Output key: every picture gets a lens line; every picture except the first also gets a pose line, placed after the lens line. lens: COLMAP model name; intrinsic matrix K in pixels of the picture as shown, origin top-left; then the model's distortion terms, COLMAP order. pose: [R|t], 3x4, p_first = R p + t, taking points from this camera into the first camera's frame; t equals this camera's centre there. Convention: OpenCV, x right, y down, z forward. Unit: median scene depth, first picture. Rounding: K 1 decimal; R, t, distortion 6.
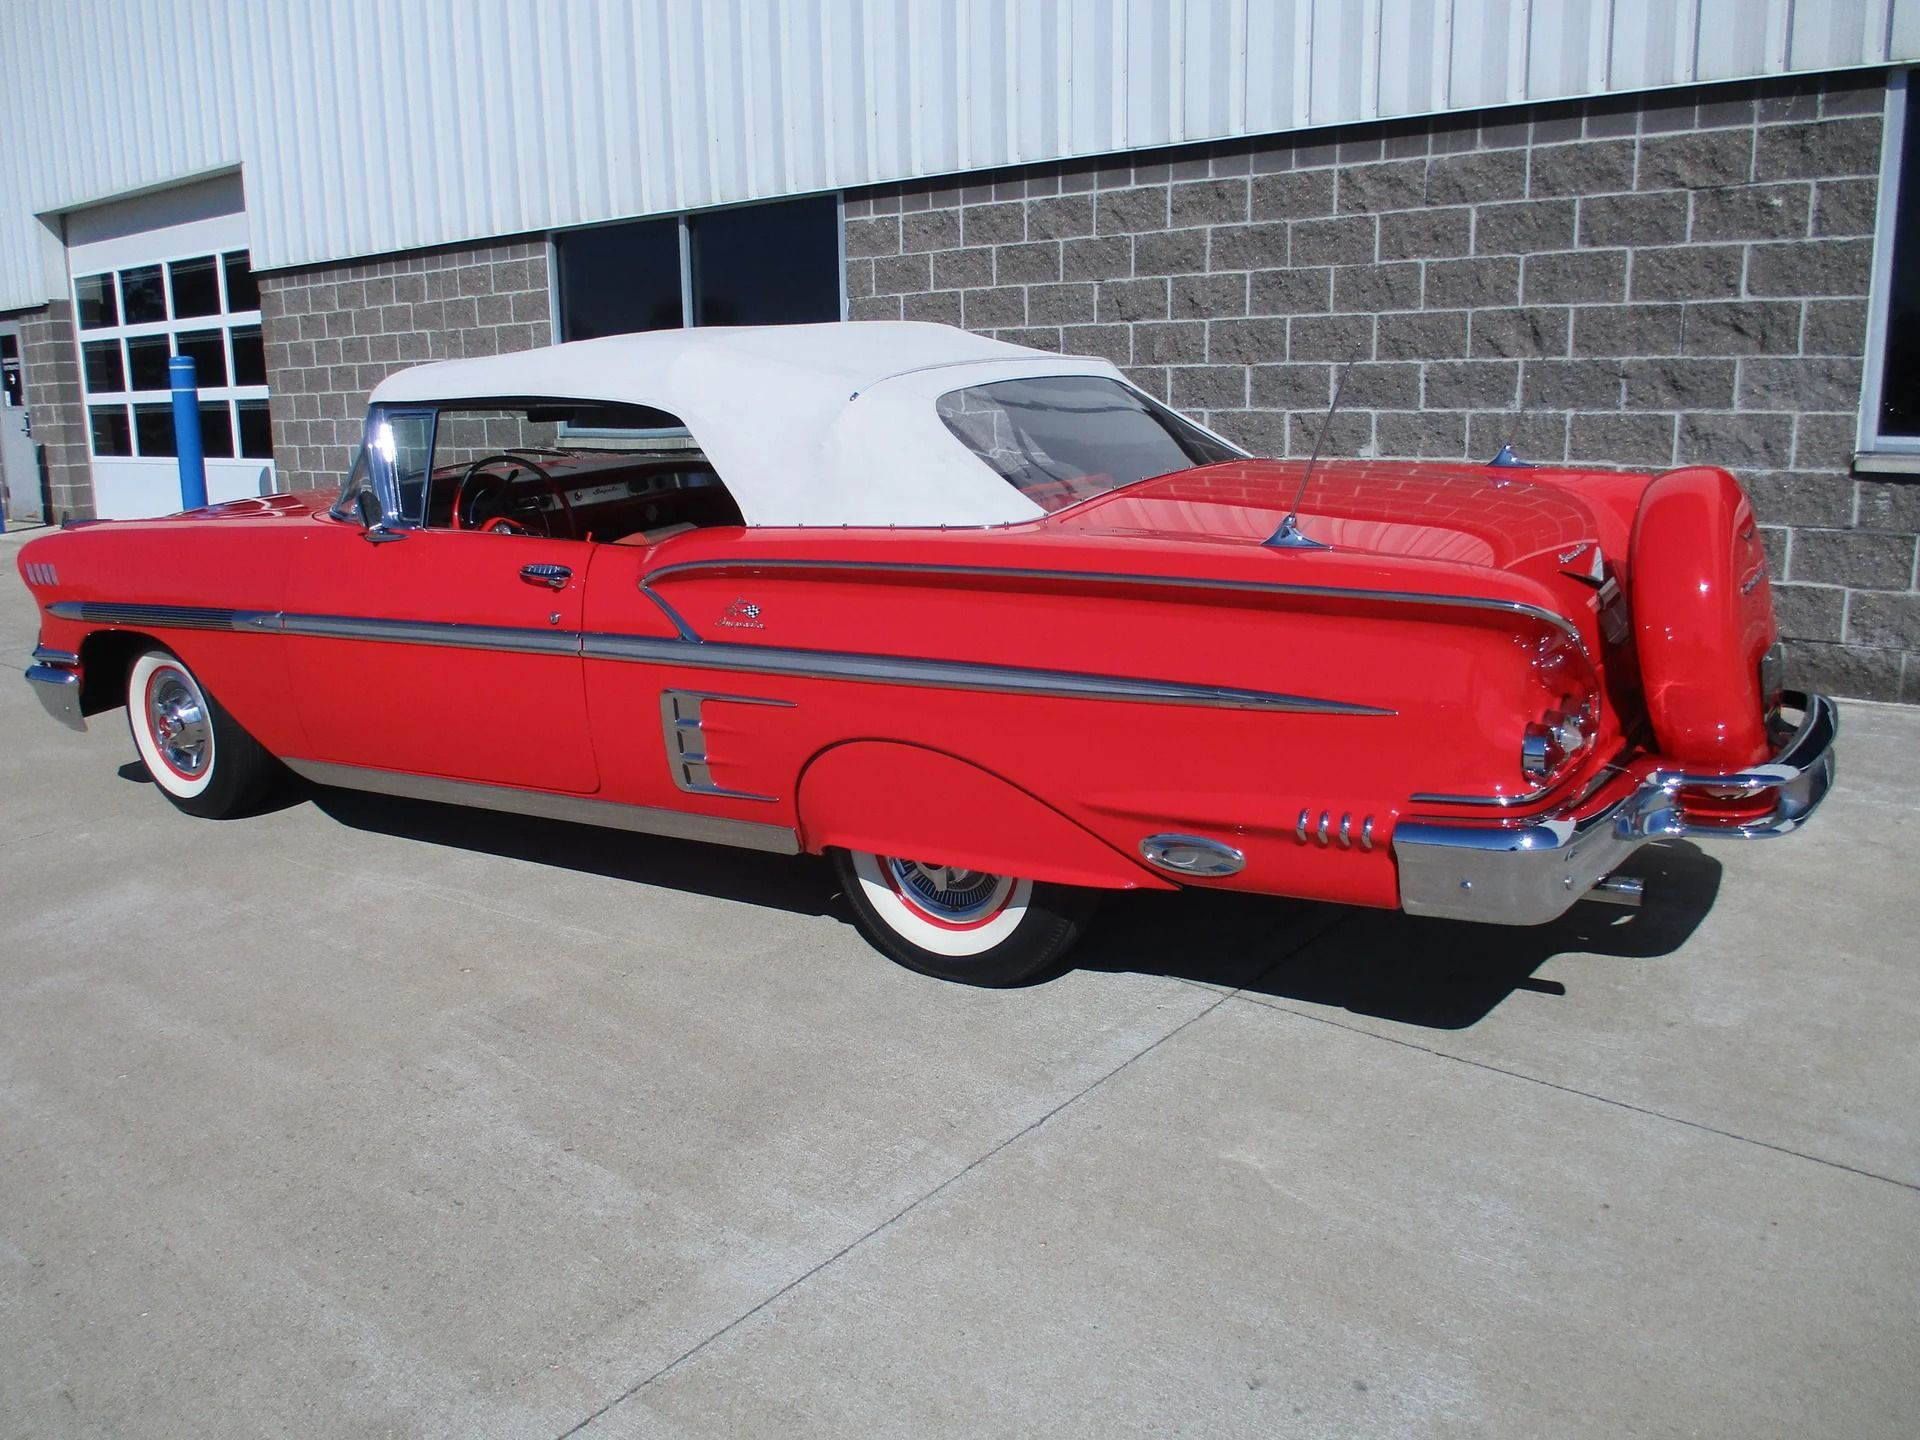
lens RADIAL K [[1626.2, 0, 942.4], [0, 1626.2, 692.4], [0, 0, 1]] dist [-0.033074, 0.009926]
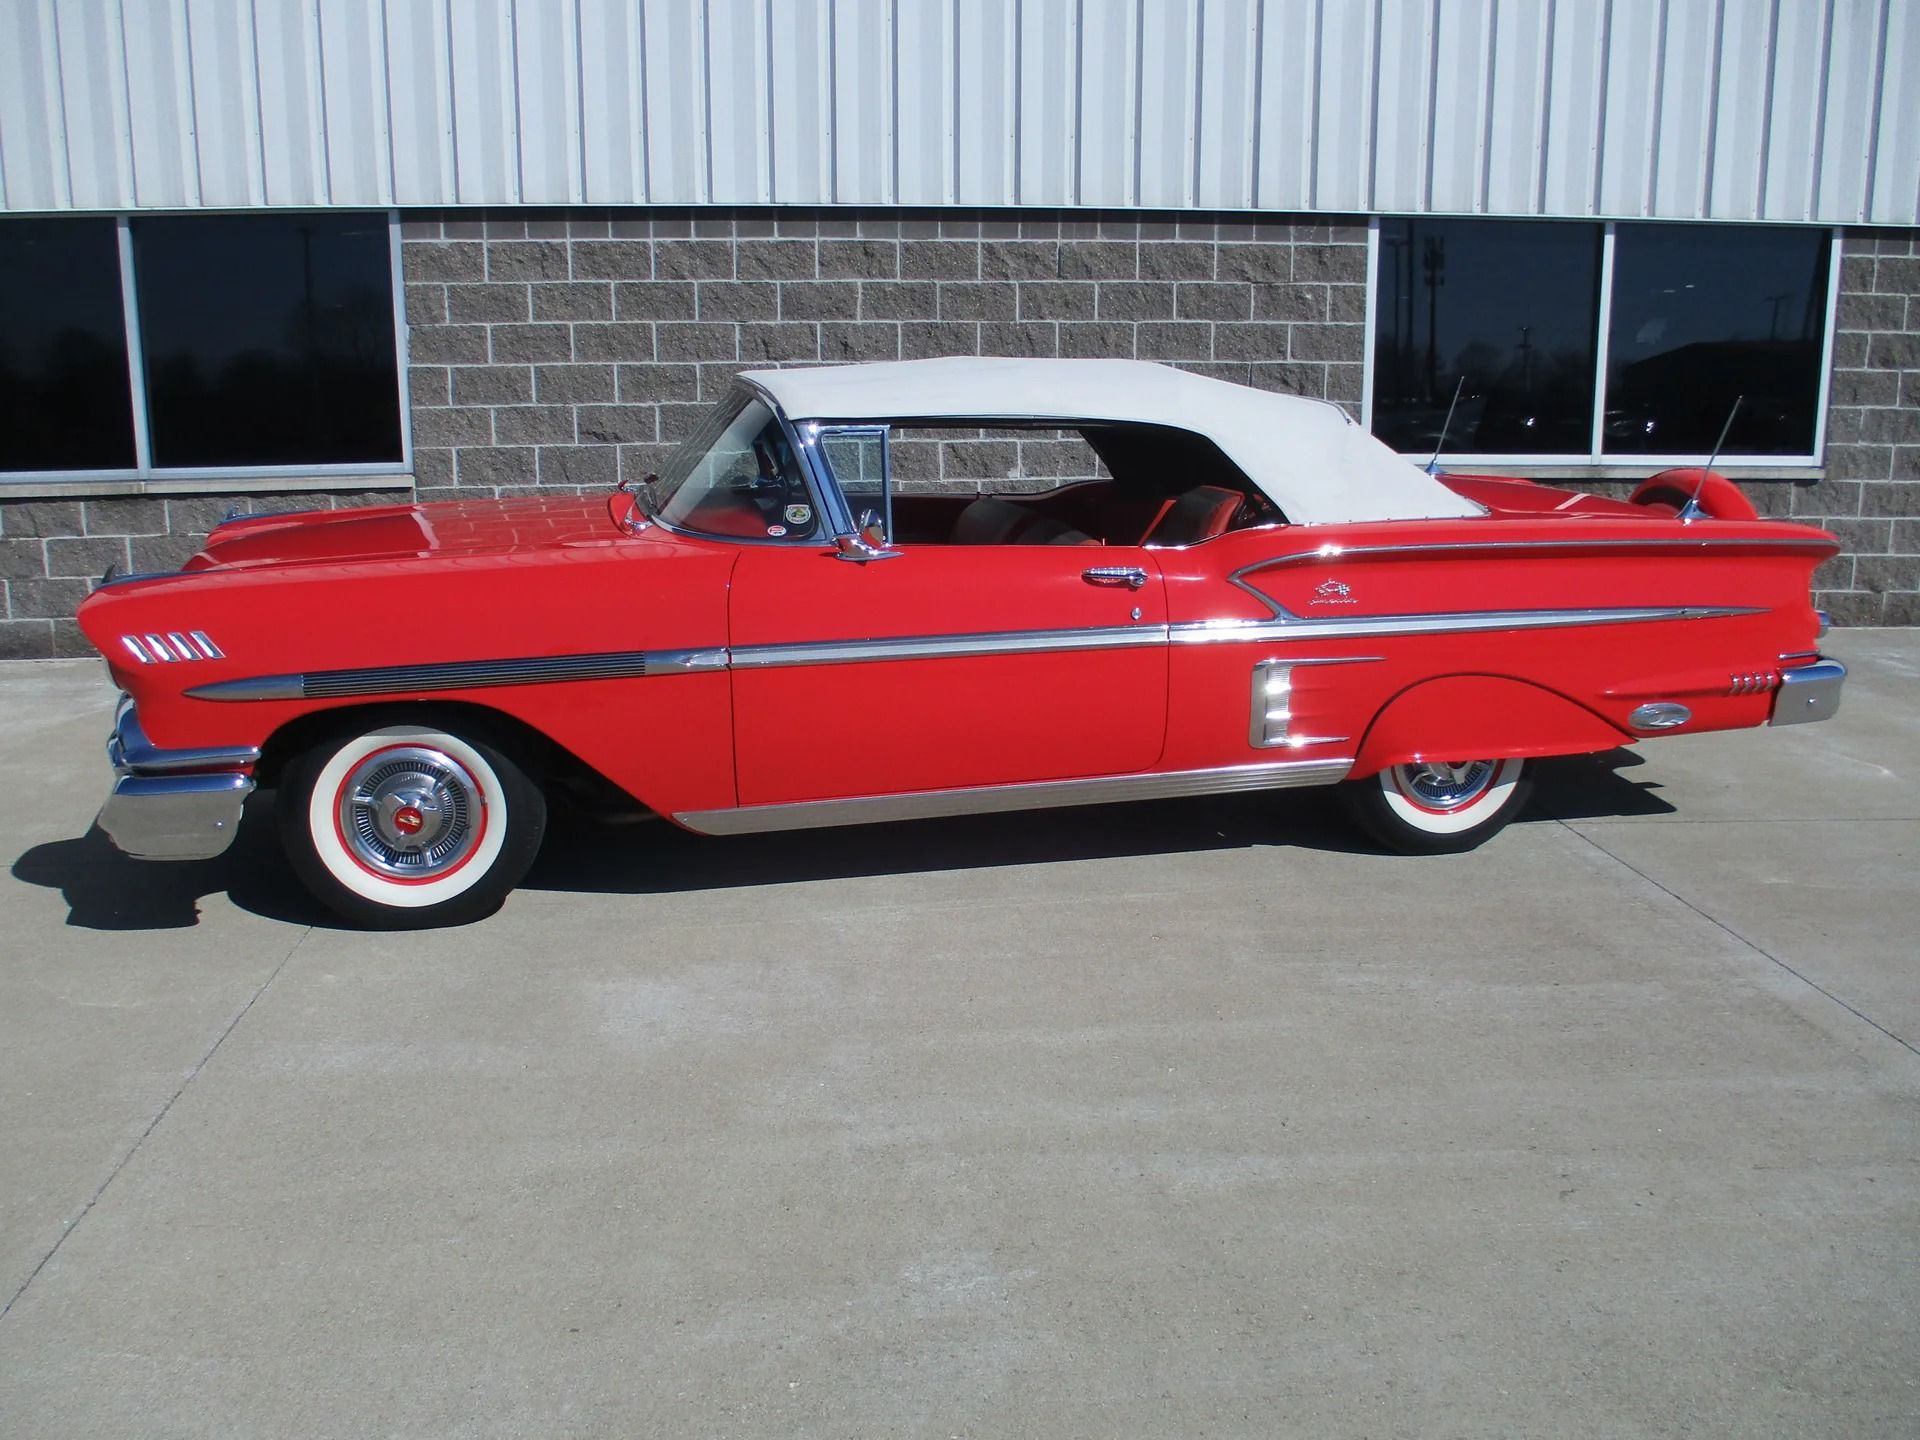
lens RADIAL K [[1626.2, 0, 950.4], [0, 1626.2, 699.8], [0, 0, 1]] dist [-0.033074, 0.009926]
pose [[0.692858, -0.112824, 0.712193, -0.653033], [0.129803, 0.991064, 0.030724, -0.022475], [-0.709295, 0.071157, 0.701312, 0.179285]]
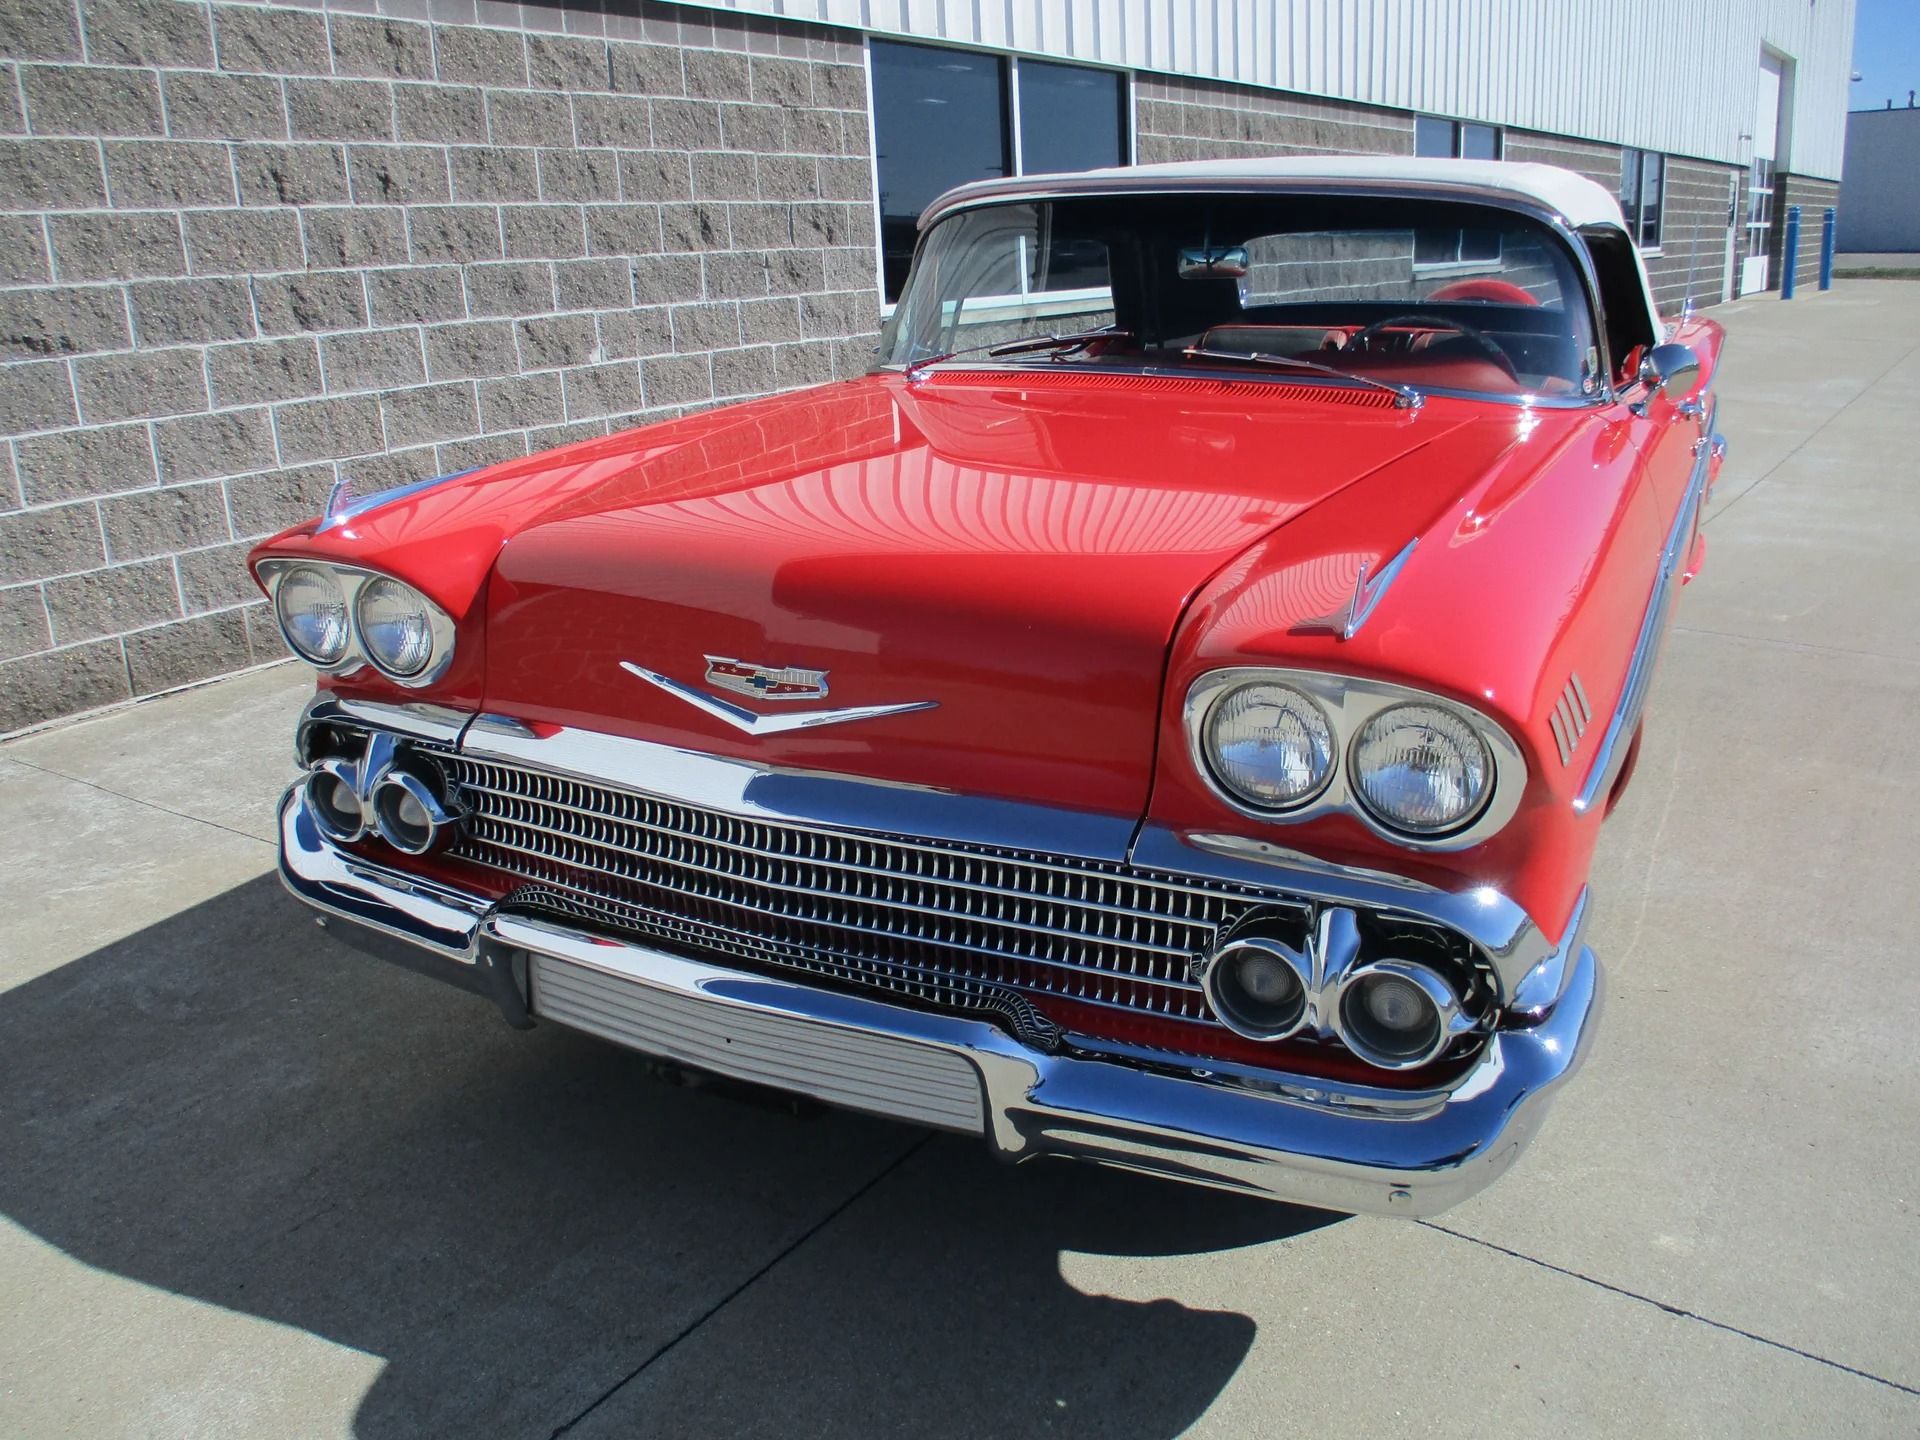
lens RADIAL K [[1626.2, 0, 960.4], [0, 1626.2, 690.2], [0, 0, 1]] dist [-0.033074, 0.009926]
pose [[-0.108860, -0.235603, 0.965733, -0.673319], [0.241760, 0.936062, 0.255616, -0.153143], [-0.964210, 0.261302, -0.044941, 0.872512]]
